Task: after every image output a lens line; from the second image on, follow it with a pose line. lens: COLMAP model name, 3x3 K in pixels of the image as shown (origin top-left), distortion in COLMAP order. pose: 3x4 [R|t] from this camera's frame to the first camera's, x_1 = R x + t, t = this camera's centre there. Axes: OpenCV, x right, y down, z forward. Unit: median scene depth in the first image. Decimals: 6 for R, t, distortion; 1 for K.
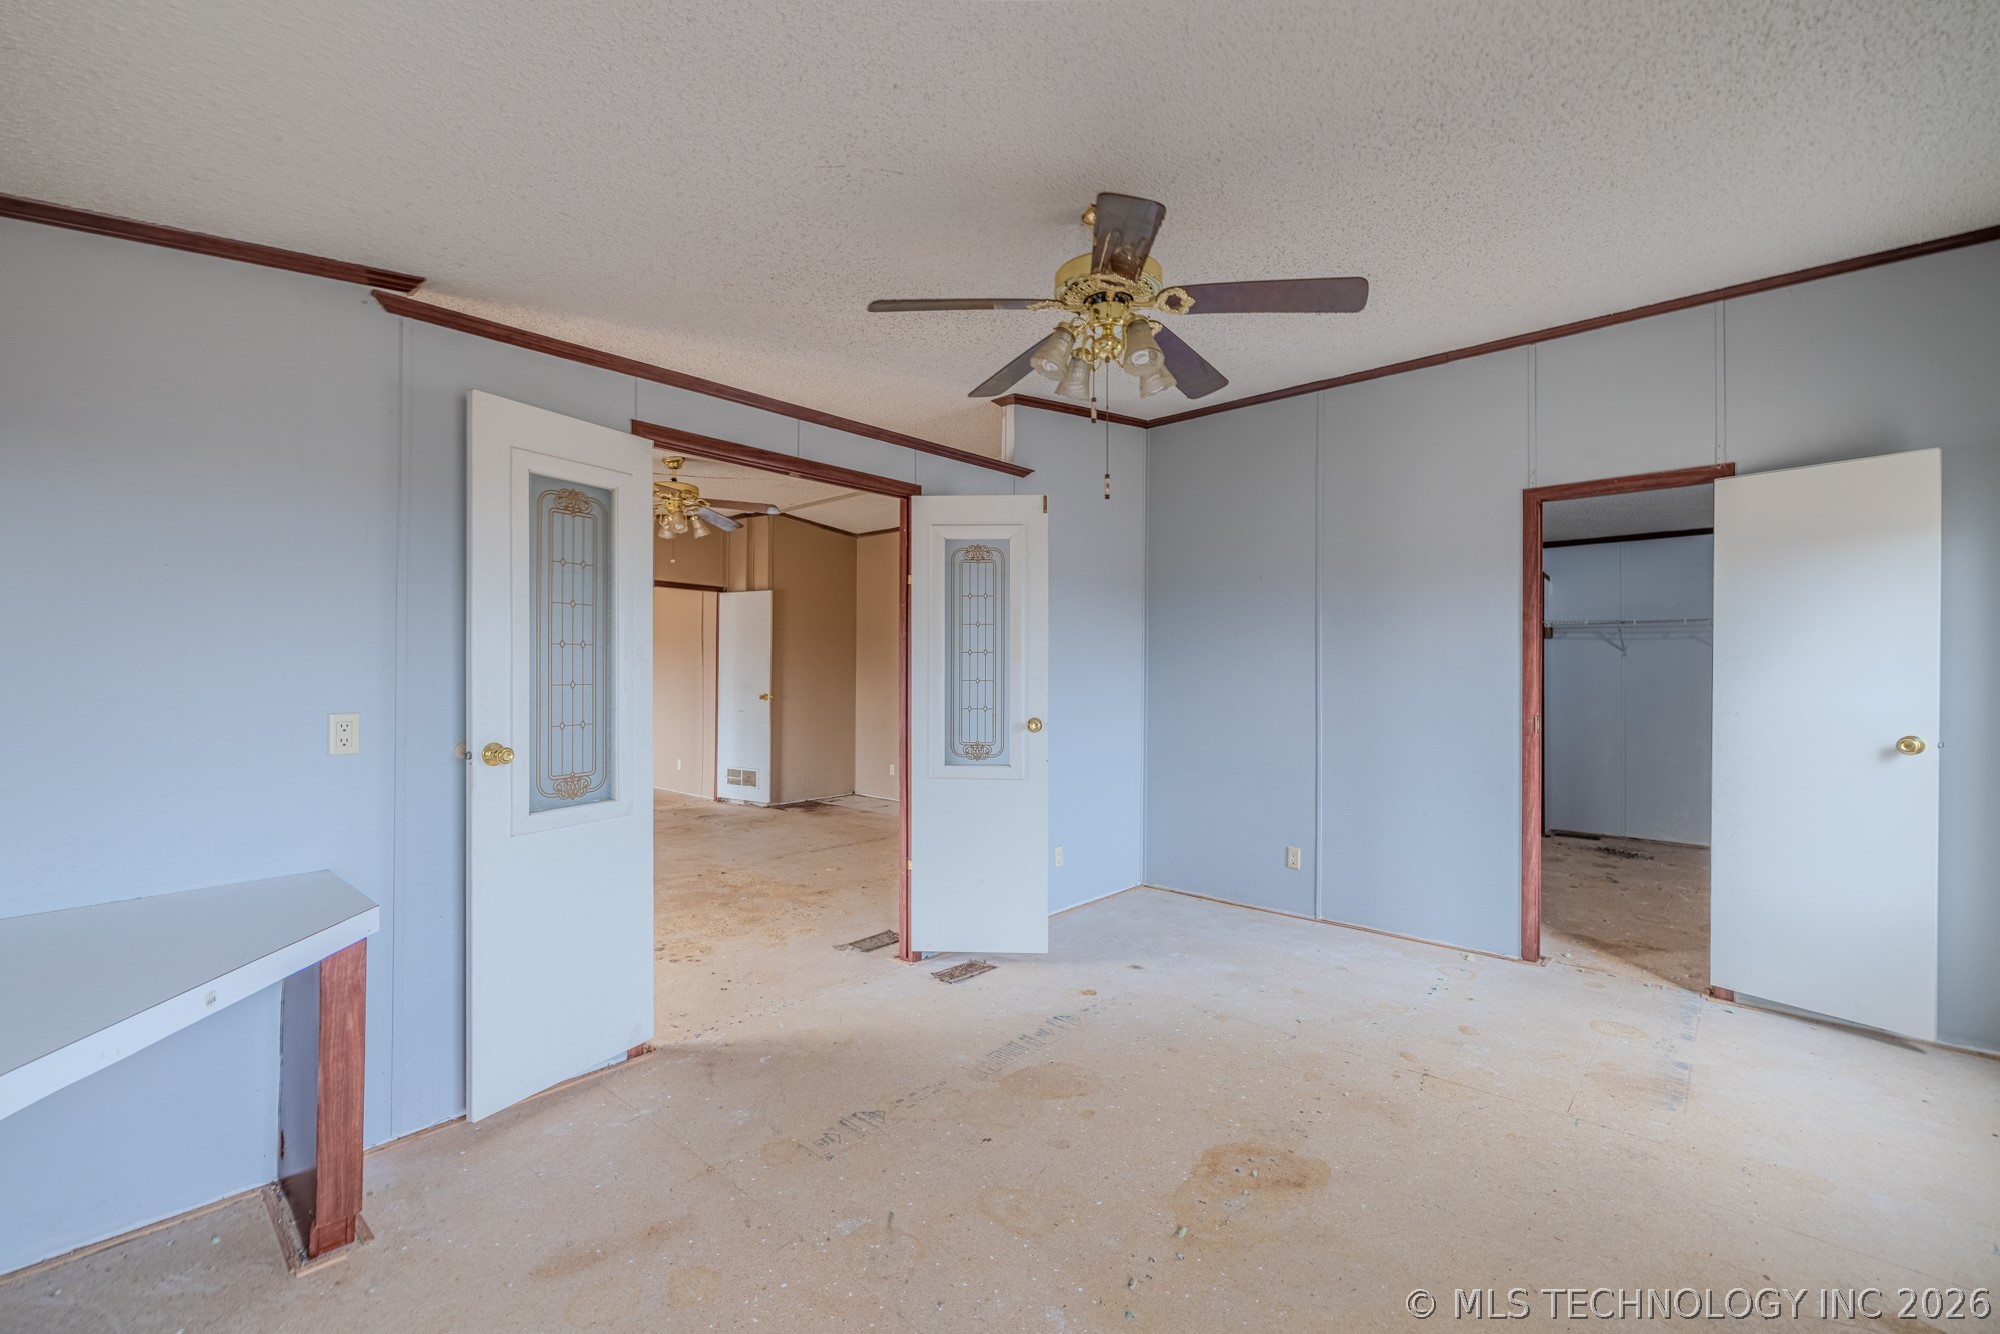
lens RADIAL K [[870.5, 0, 997.5], [0, 870.5, 663.9], [0, 0, 1]] dist [-0.001018, 0.000662]
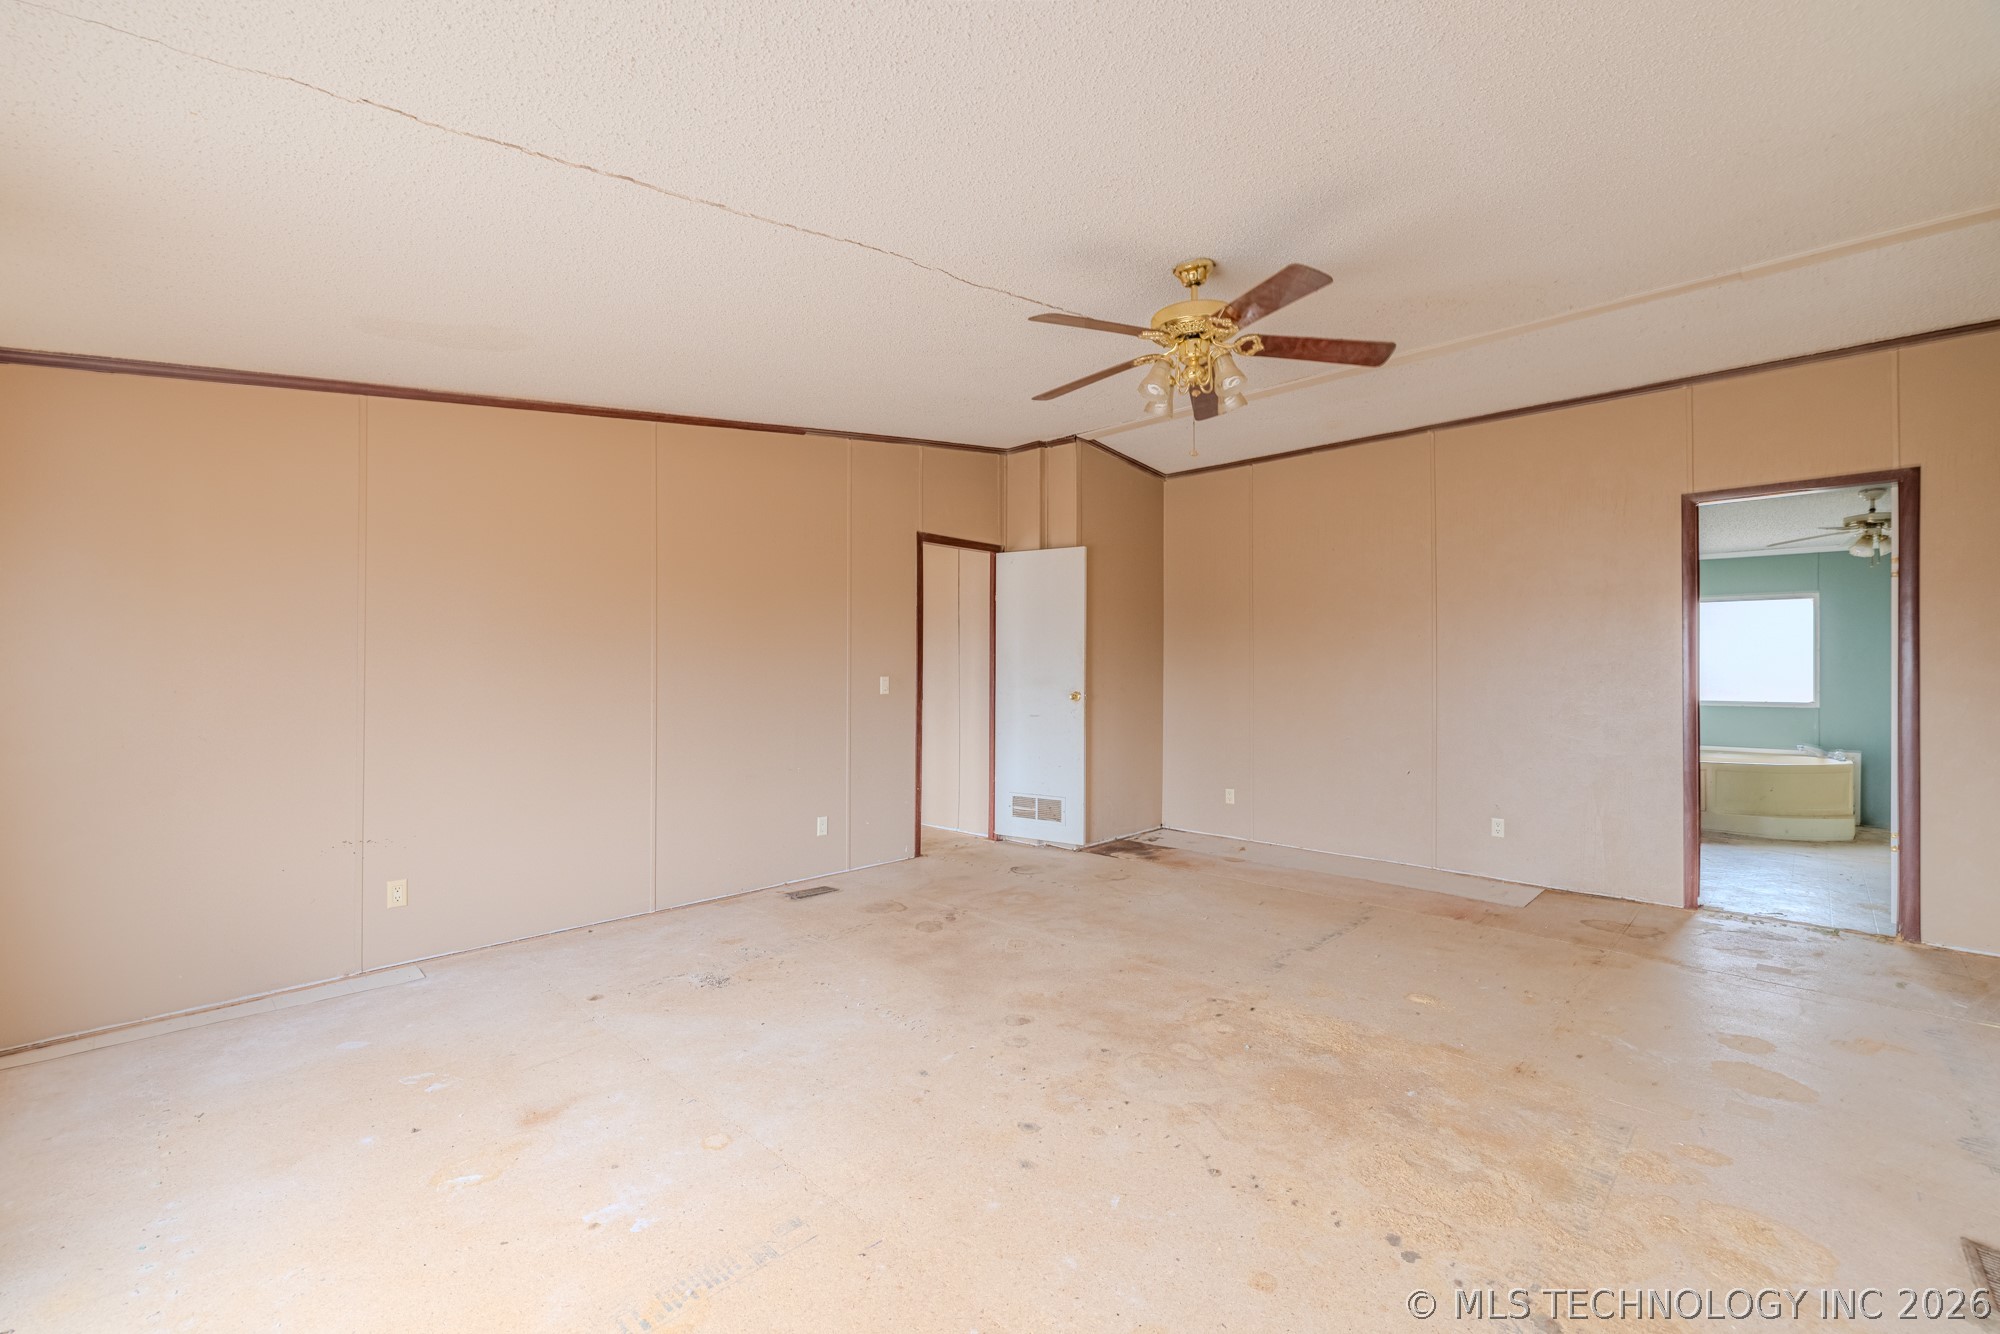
lens RADIAL K [[870.5, 0, 1002.6], [0, 870.5, 672.2], [0, 0, 1]] dist [-0.001018, 0.000662]
pose [[0.999783, -0.000352, -0.020846, -0.307520], [0.000719, 0.999845, 0.017607, 0.005201], [0.020837, -0.017618, 0.999628, 0.281877]]
